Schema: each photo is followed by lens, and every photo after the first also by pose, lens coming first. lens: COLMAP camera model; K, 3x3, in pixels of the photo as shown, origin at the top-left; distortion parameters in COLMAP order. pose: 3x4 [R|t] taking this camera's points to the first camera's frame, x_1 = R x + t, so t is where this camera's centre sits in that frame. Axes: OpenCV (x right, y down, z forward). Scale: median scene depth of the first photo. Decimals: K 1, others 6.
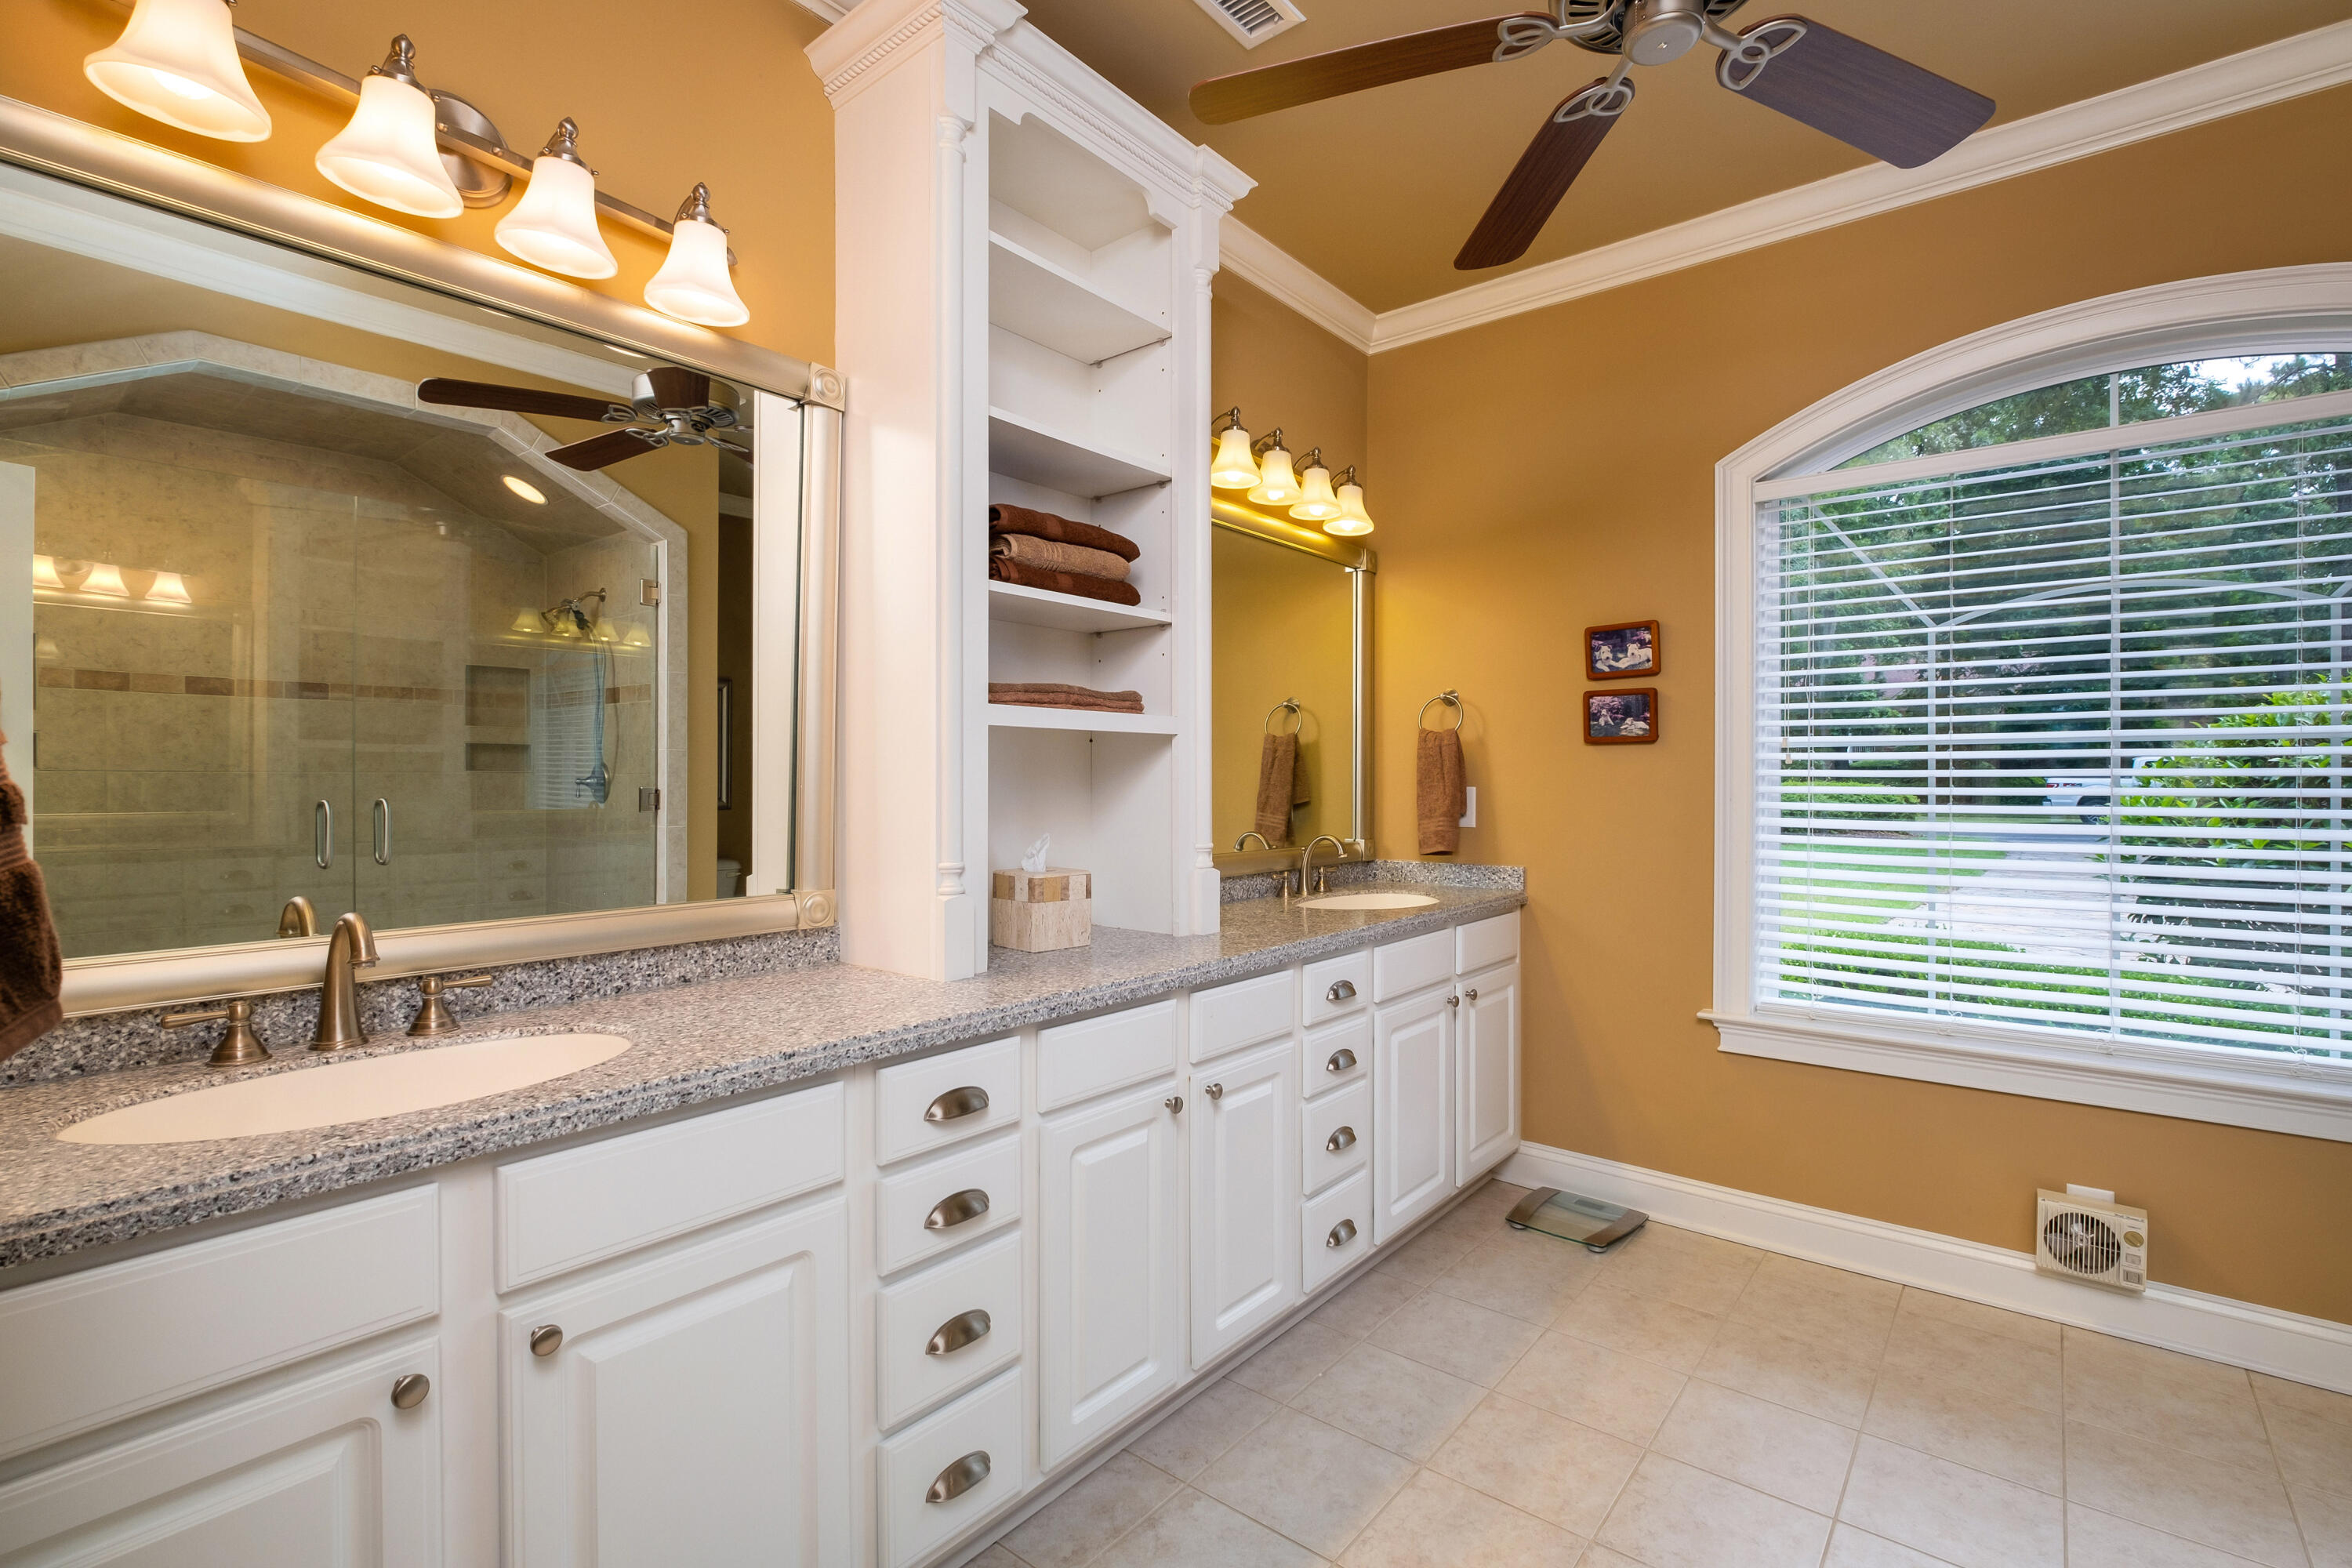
lens RADIAL K [[1045.9, 0, 1176.6], [0, 1045.9, 779.2], [0, 0, 1]] dist [-0.006030, -0.000665]
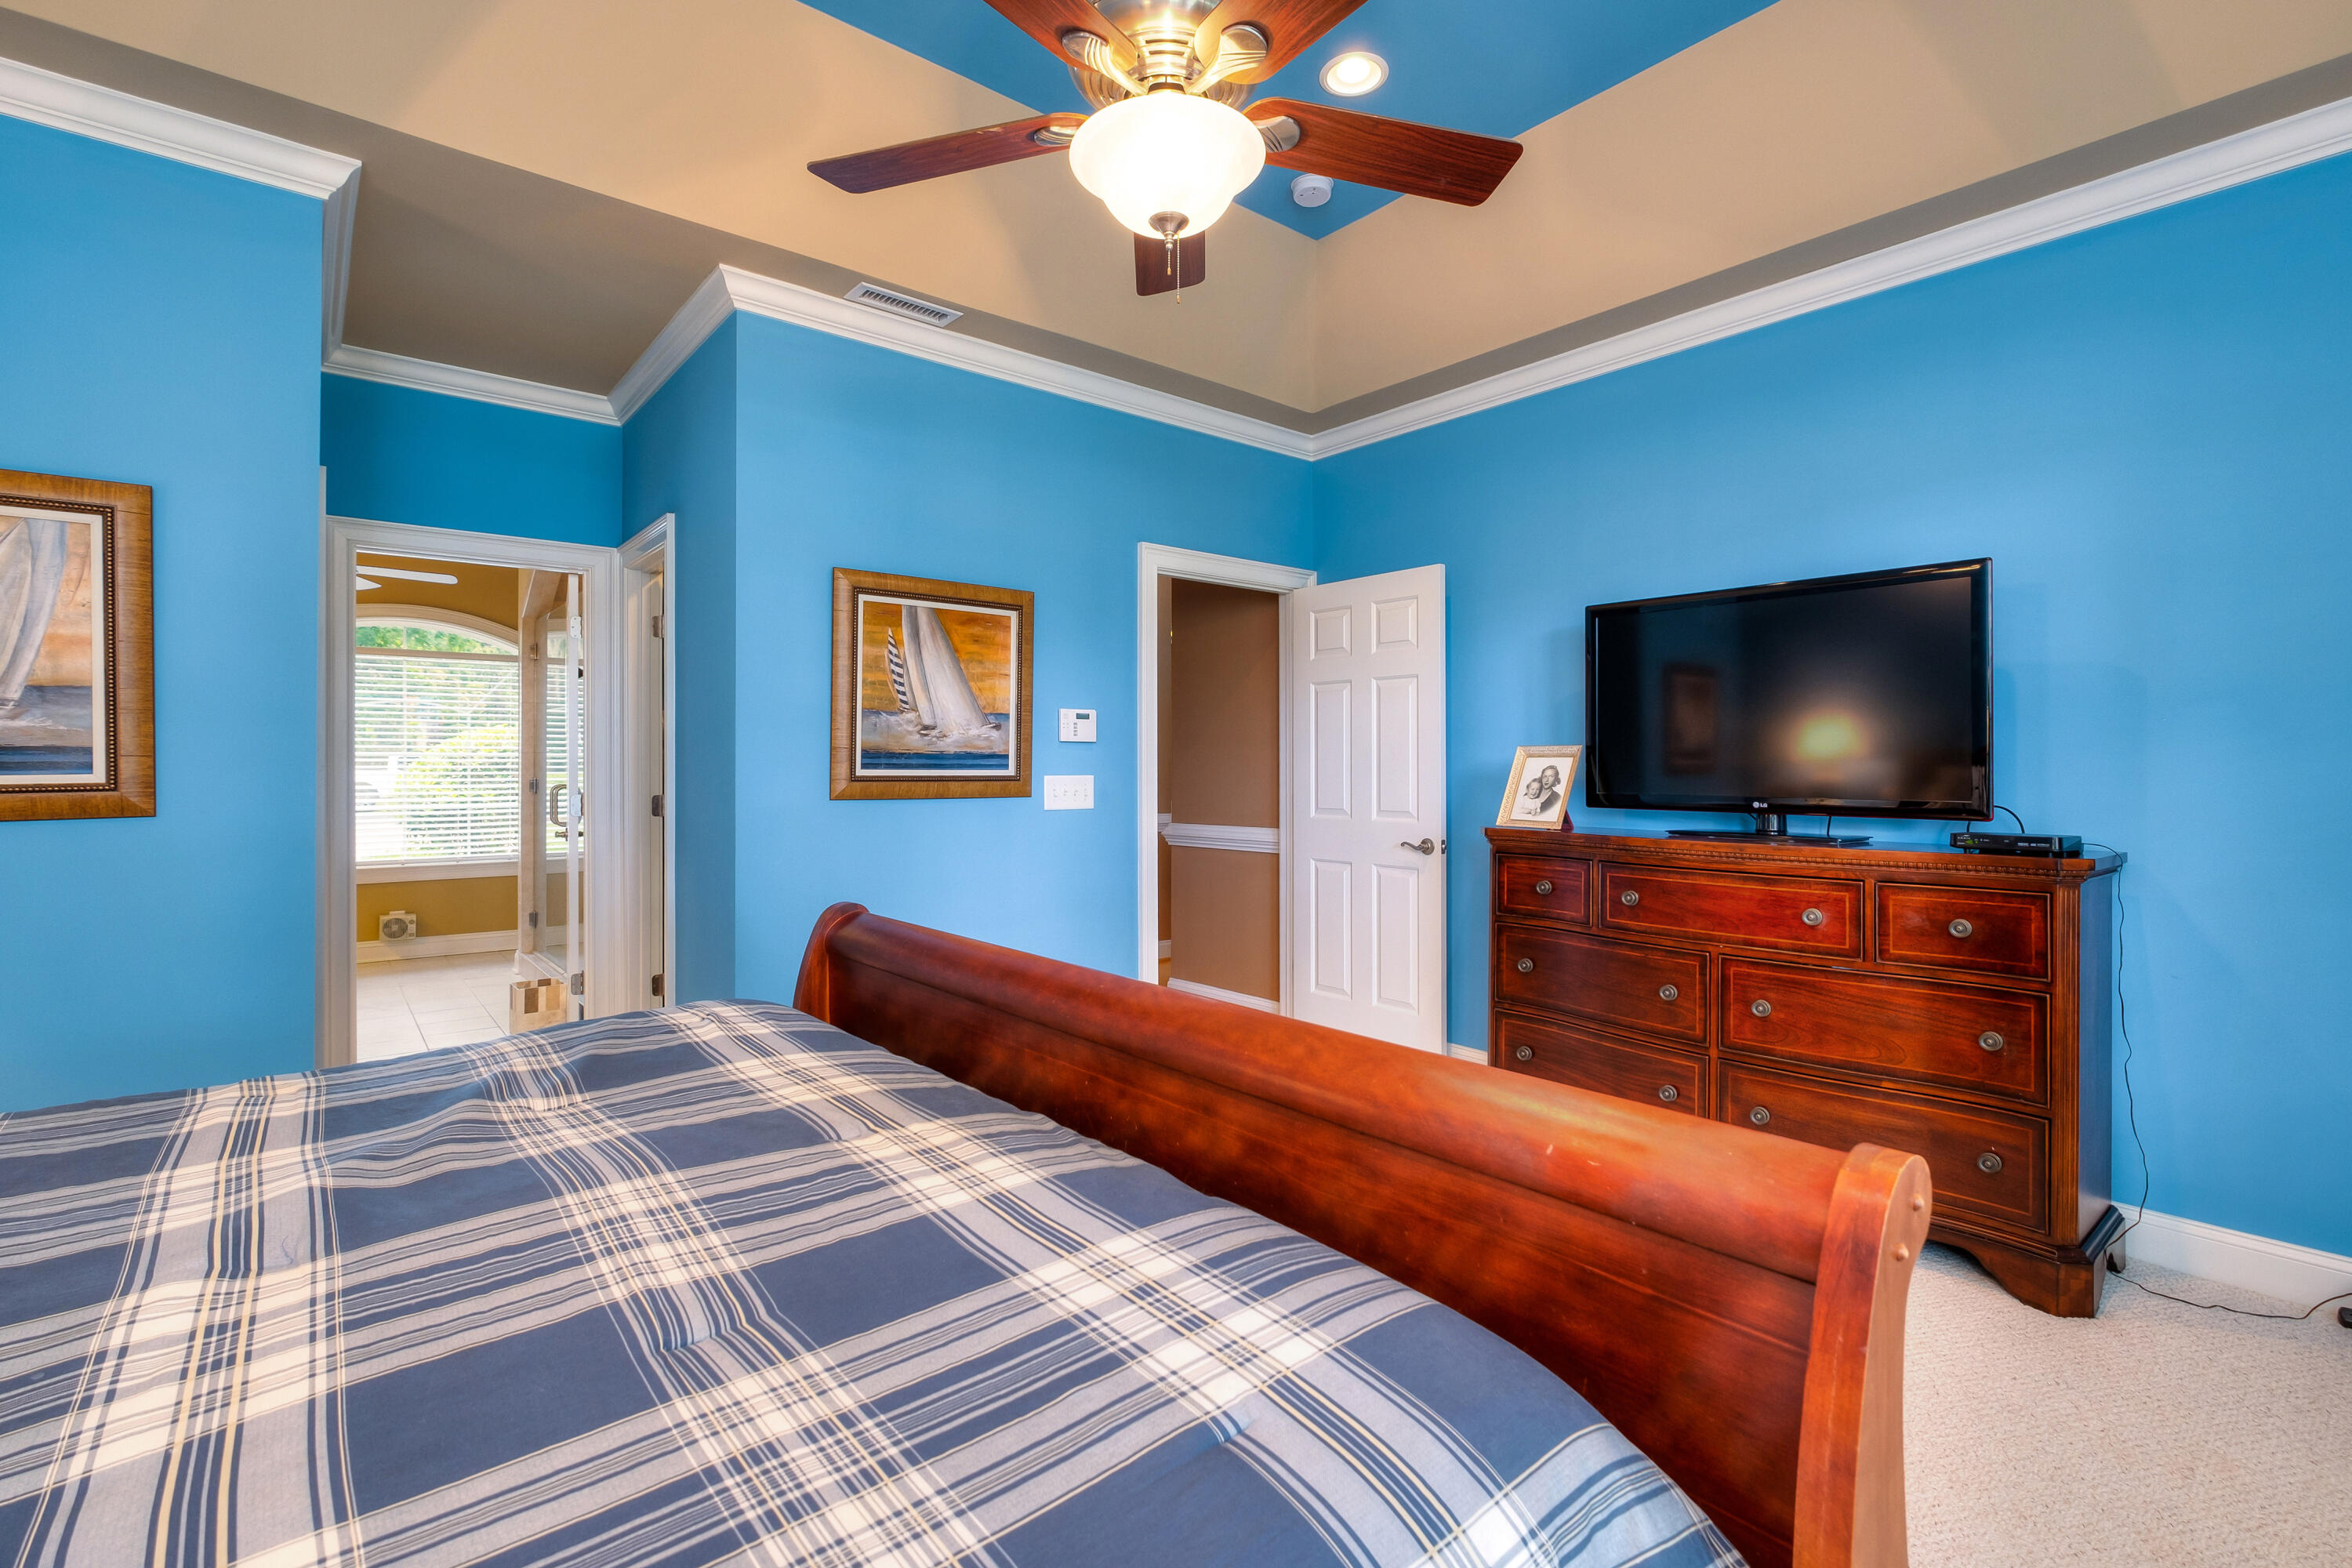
lens RADIAL K [[1045.9, 0, 1176.5], [0, 1045.9, 774.0], [0, 0, 1]] dist [-0.006030, -0.000665]
pose [[0.170831, 0.002855, 0.985296, -1.639669], [-0.001189, 0.999996, -0.002691, 0.017751], [-0.985300, -0.000712, 0.170834, -1.663127]]
